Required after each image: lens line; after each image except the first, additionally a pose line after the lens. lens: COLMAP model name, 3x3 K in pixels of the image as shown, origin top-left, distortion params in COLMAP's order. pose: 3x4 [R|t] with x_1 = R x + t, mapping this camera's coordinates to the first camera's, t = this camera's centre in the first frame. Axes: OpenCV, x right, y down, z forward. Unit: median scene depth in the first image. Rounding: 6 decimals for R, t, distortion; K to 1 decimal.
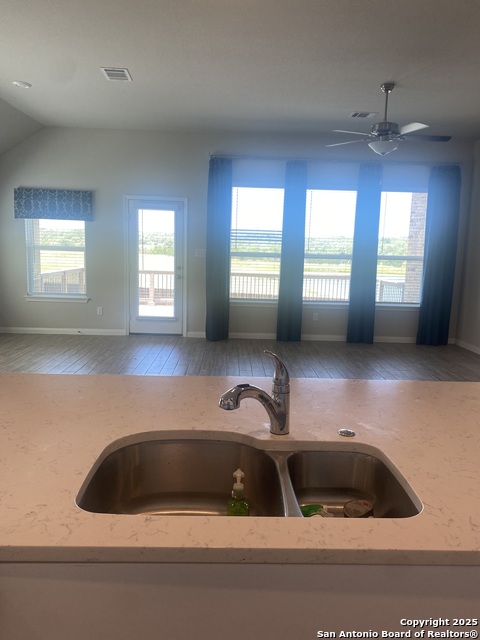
lens RADIAL K [[482.6, 0, 237.7], [0, 482.6, 339.9], [0, 0, 1]] dist [0.001187, -0.030838]
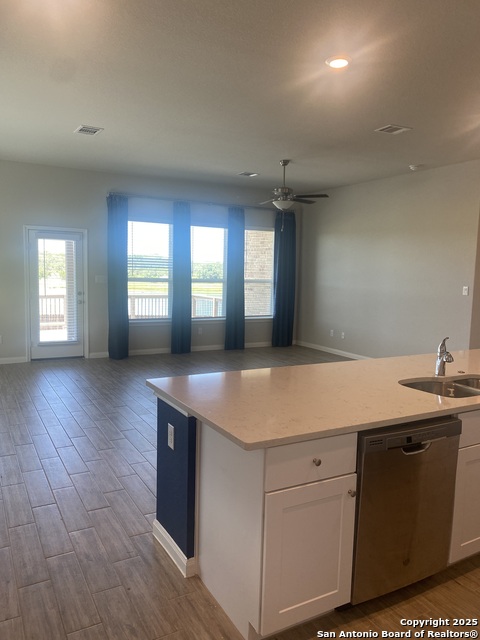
lens RADIAL K [[482.6, 0, 238.2], [0, 482.6, 321.9], [0, 0, 1]] dist [0.001187, -0.030838]
pose [[0.881157, -0.058917, 0.469139, -0.313248], [0.092253, 0.994560, -0.048373, -0.003482], [-0.463737, 0.085904, 0.881799, -0.090854]]
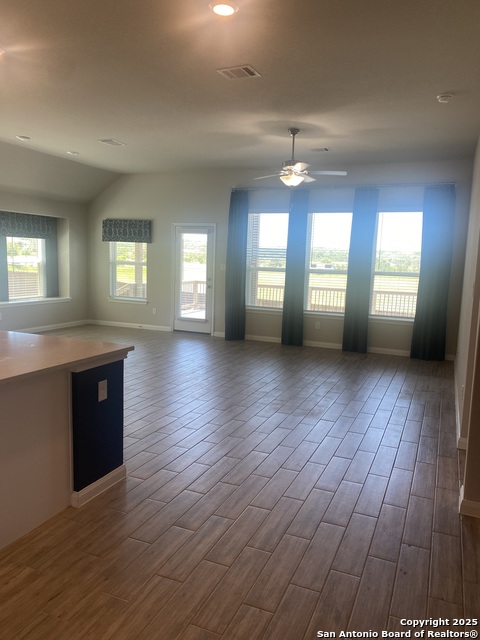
lens RADIAL K [[482.6, 0, 258.3], [0, 482.6, 326.6], [0, 0, 1]] dist [0.001187, -0.030838]
pose [[0.912625, 0.056399, -0.404889, 0.492664], [-0.082022, 0.995559, -0.046202, 0.017513], [0.400485, 0.075375, 0.913198, -0.065187]]
